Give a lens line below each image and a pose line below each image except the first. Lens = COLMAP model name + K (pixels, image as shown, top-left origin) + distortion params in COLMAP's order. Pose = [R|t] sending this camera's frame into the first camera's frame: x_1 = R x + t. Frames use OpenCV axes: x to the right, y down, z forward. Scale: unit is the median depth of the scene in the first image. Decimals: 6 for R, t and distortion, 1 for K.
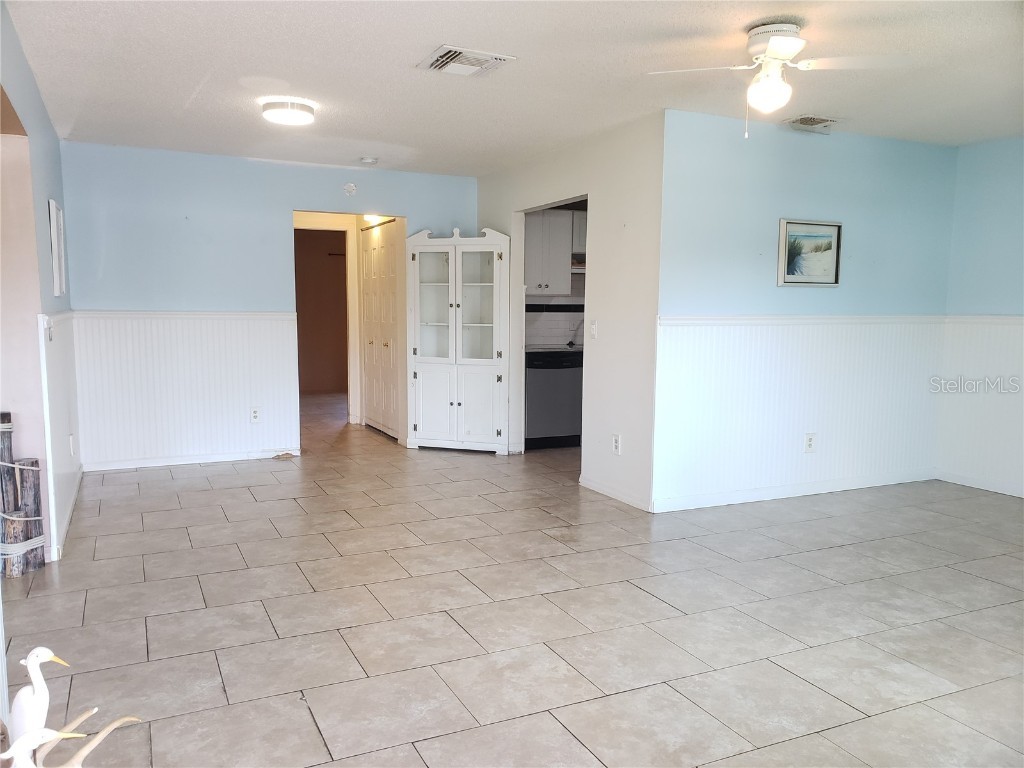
lens RADIAL K [[798.1, 0, 515.4], [0, 798.1, 382.9], [0, 0, 1]] dist [0.036208, -0.010482]
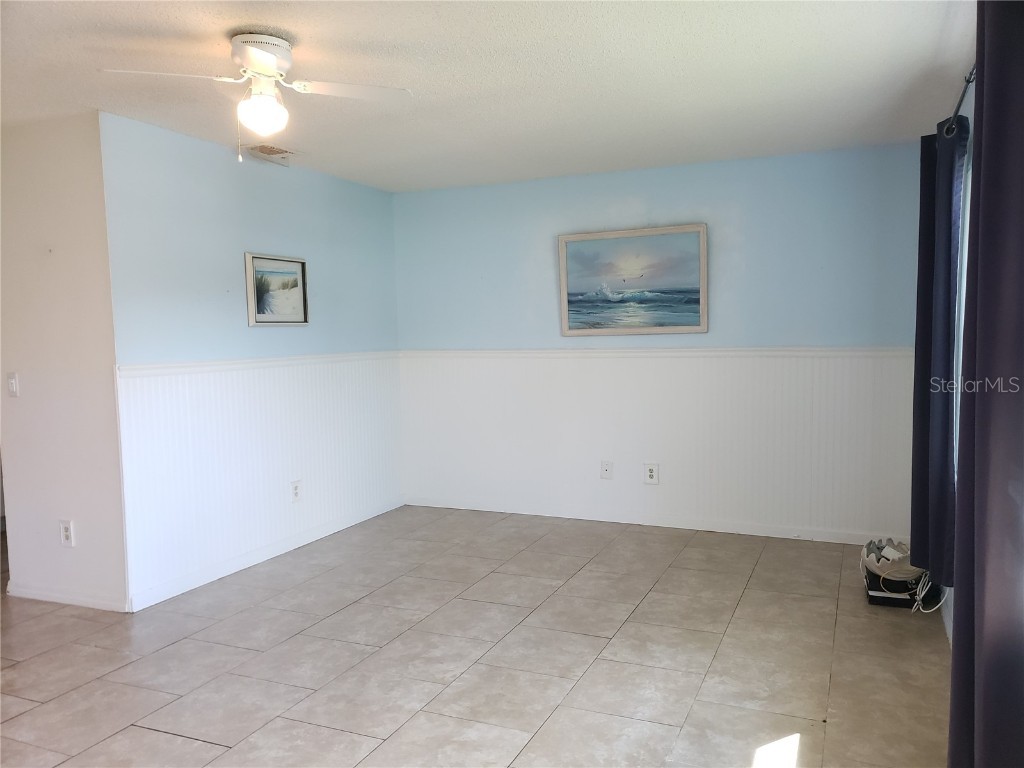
lens RADIAL K [[798.1, 0, 516.5], [0, 798.1, 388.2], [0, 0, 1]] dist [0.036208, -0.010482]
pose [[0.755105, -0.067231, 0.652148, -0.057289], [0.084375, 0.996421, 0.005027, -0.038955], [-0.650152, 0.051229, 0.758075, 0.153736]]
